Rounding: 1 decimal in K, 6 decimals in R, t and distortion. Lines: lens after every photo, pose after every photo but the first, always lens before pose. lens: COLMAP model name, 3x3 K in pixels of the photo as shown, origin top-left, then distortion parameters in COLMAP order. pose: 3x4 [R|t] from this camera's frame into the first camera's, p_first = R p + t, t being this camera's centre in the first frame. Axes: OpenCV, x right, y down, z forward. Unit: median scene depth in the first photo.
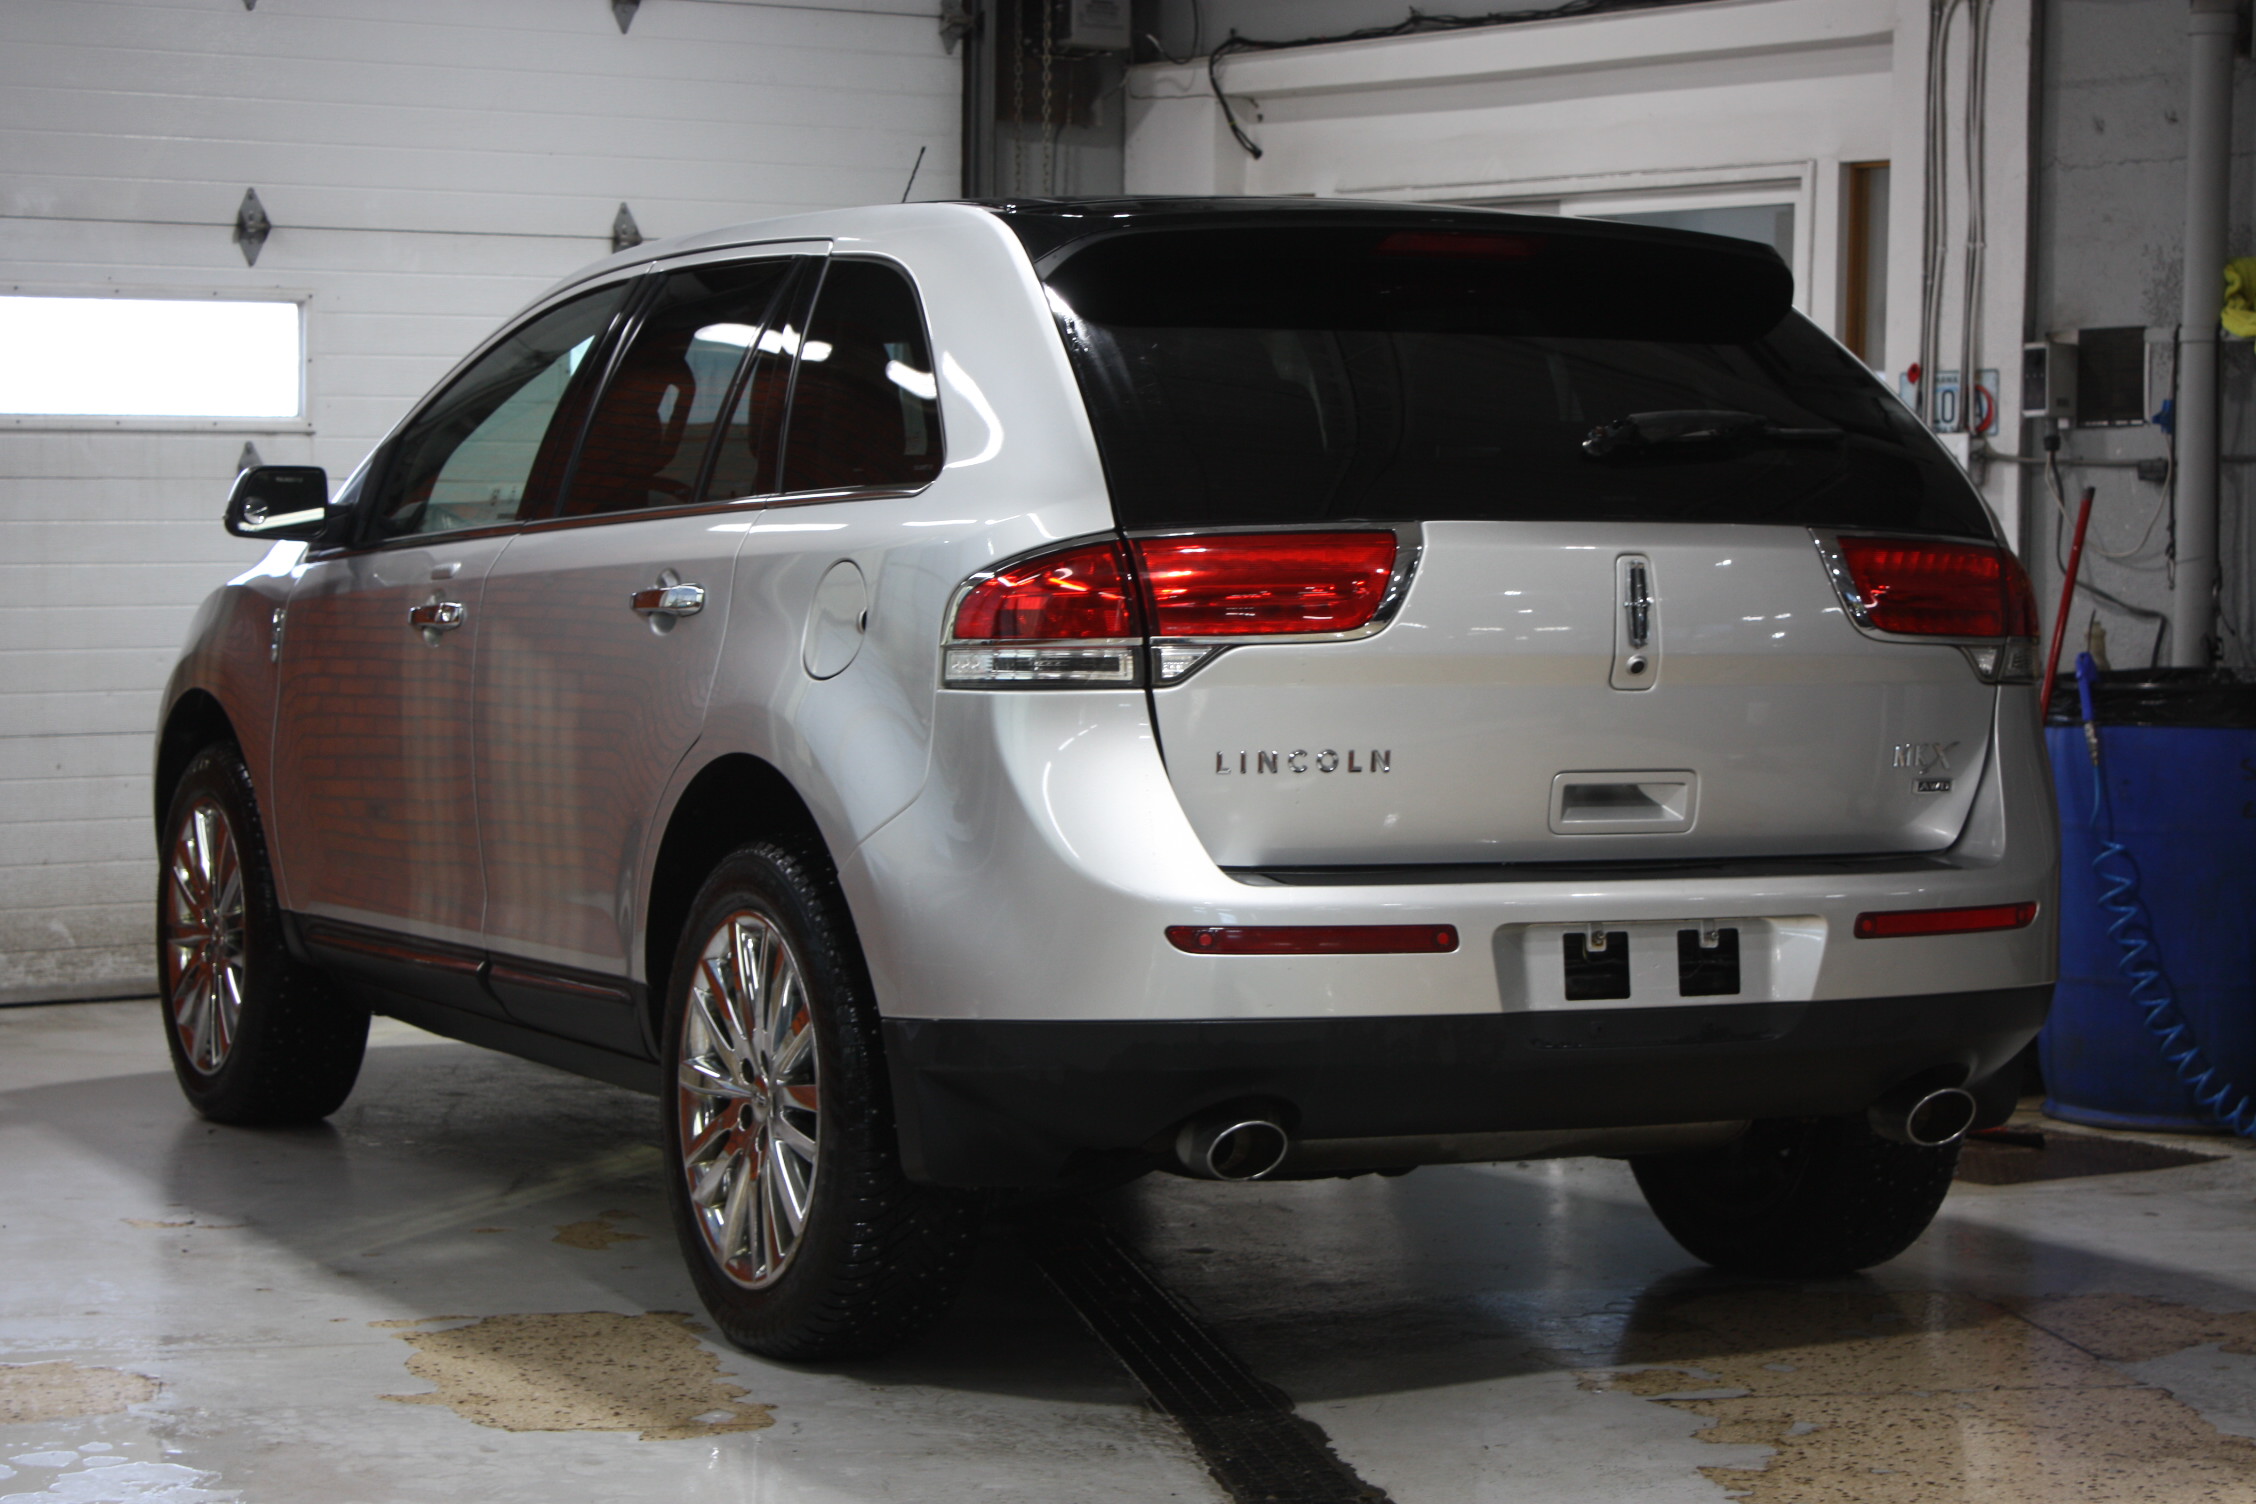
lens RADIAL K [[5069.4, 0, 1128.0], [0, 5069.4, 753.3], [0, 0, 1]] dist [-0.028552, 0.000000]
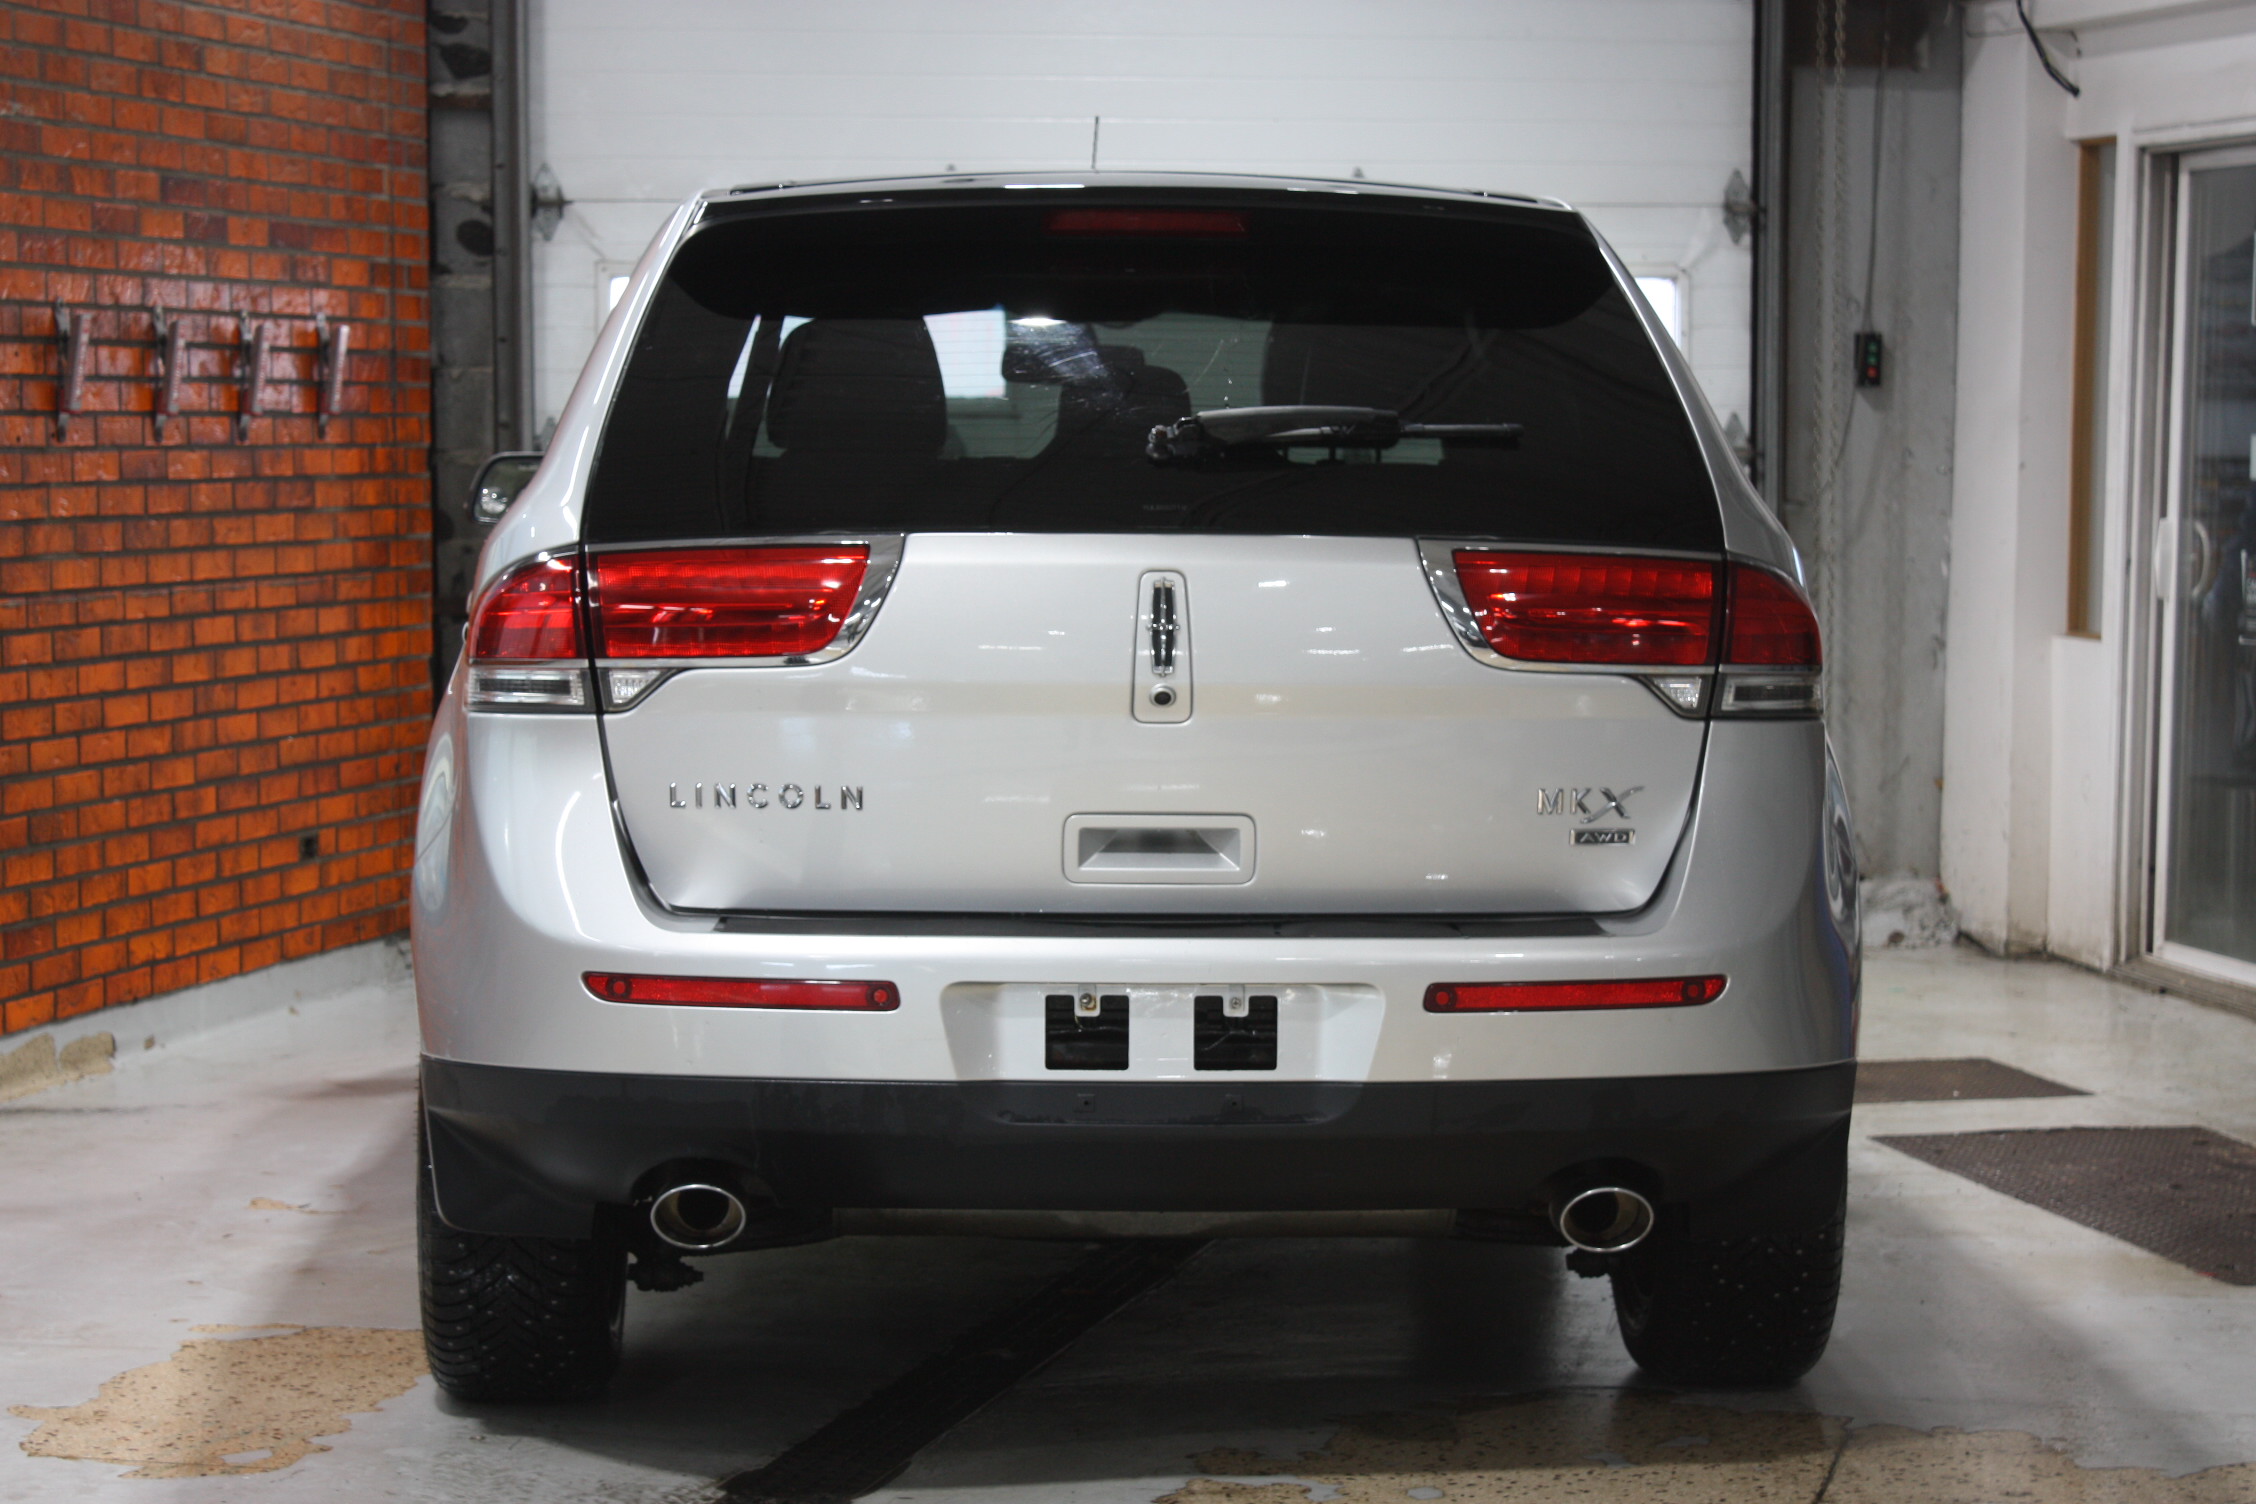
lens RADIAL K [[4956.5, 0, 1127.9], [0, 4956.5, 750.0], [0, 0, 1]] dist [-0.009925, 0.000000]
pose [[0.910385, 0.021282, -0.413215, 0.454181], [-0.015315, 0.999725, 0.017746, -0.023196], [0.413479, -0.009827, 0.910460, 0.206402]]
